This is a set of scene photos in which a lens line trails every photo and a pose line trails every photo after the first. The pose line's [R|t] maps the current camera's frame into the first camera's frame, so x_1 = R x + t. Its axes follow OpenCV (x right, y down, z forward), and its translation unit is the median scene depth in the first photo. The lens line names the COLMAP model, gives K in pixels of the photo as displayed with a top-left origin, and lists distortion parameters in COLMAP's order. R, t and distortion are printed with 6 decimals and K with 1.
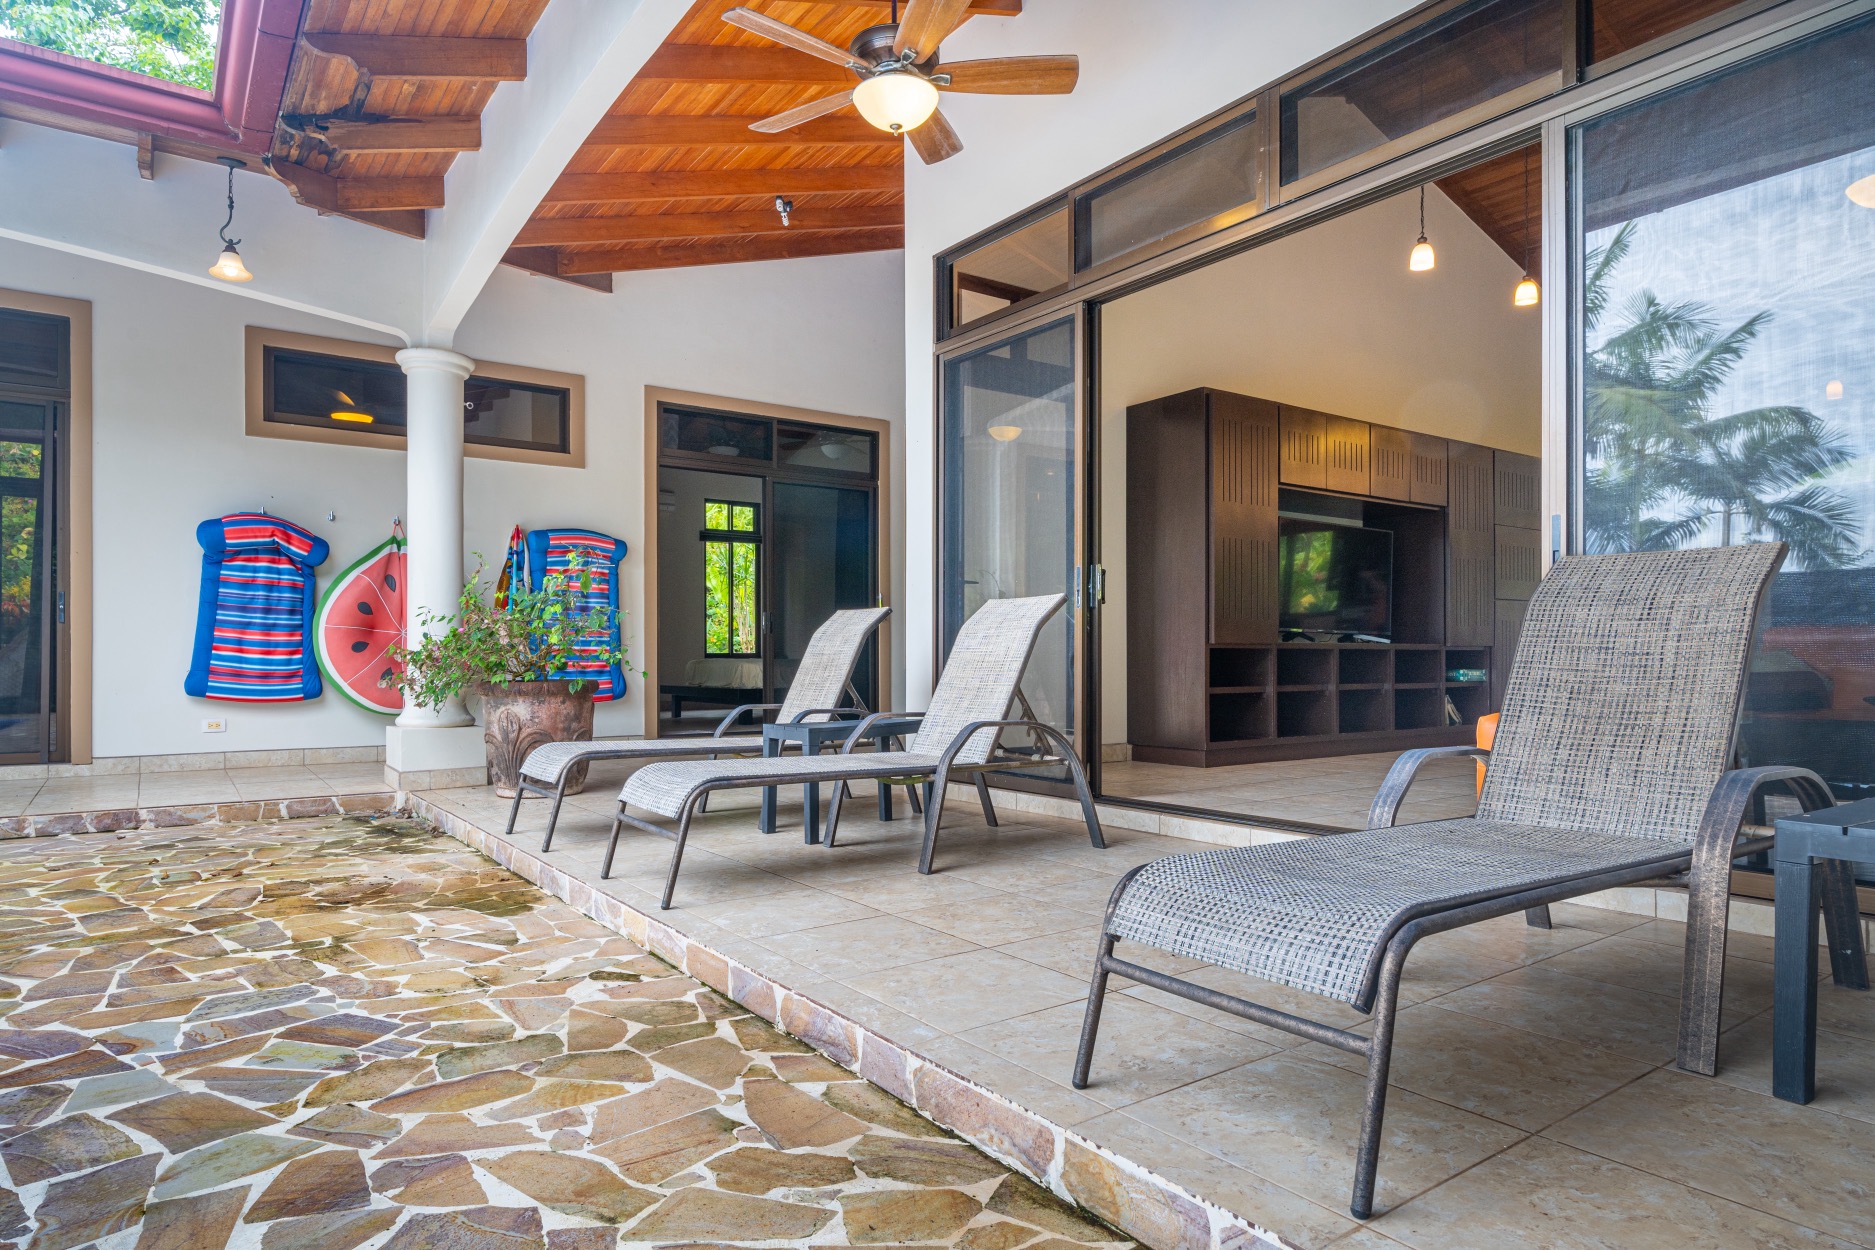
lens RADIAL K [[1067.6, 0, 884.7], [0, 1067.6, 653.8], [0, 0, 1]] dist [0.000687, -0.000292]
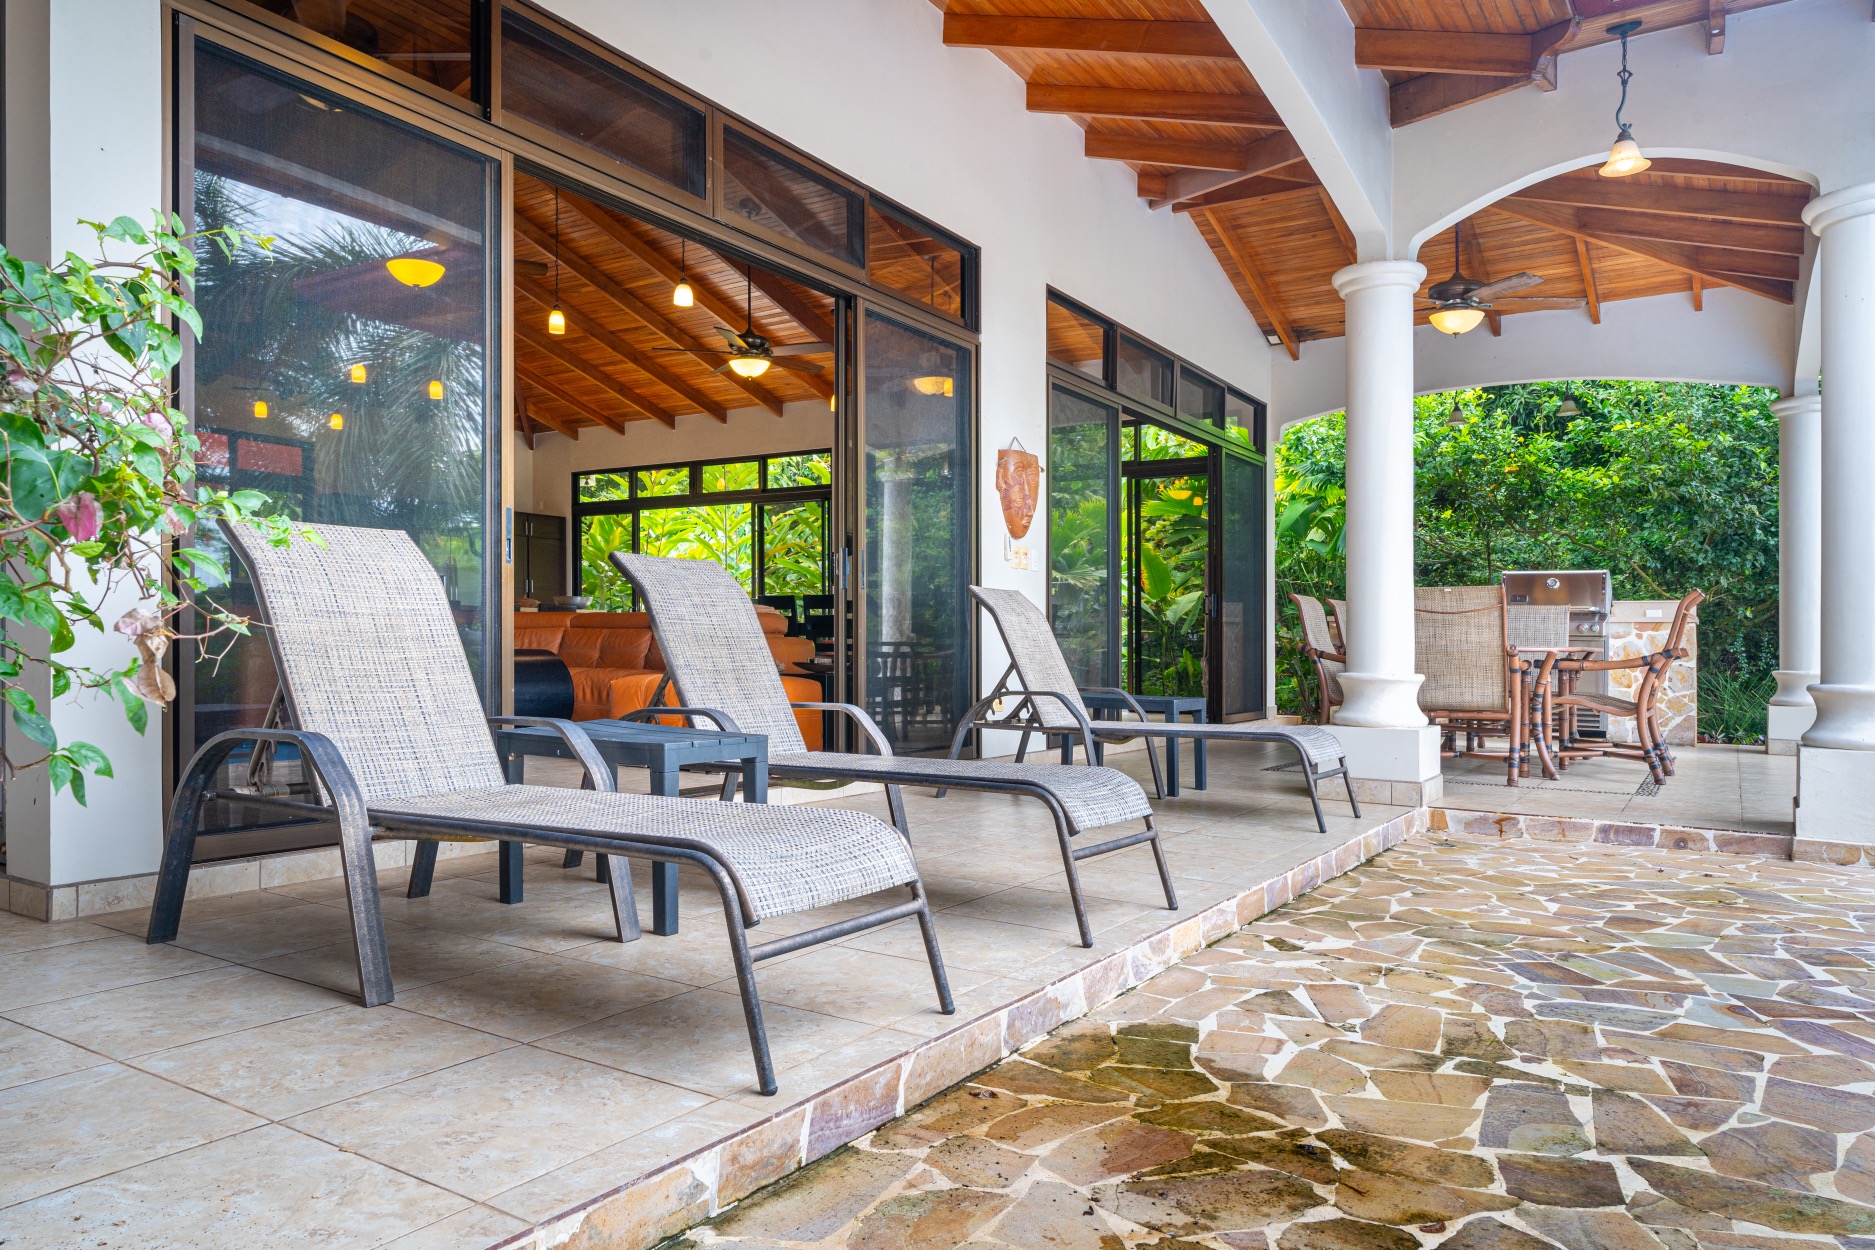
lens RADIAL K [[1272.5, 0, 934.0], [0, 1272.5, 641.4], [0, 0, 1]] dist [0.008723, 0.000087]
pose [[-0.399806, 0.002935, 0.916595, -1.227078], [-0.016167, 0.999817, -0.010254, 0.022879], [-0.916457, -0.018918, -0.399685, 1.769977]]
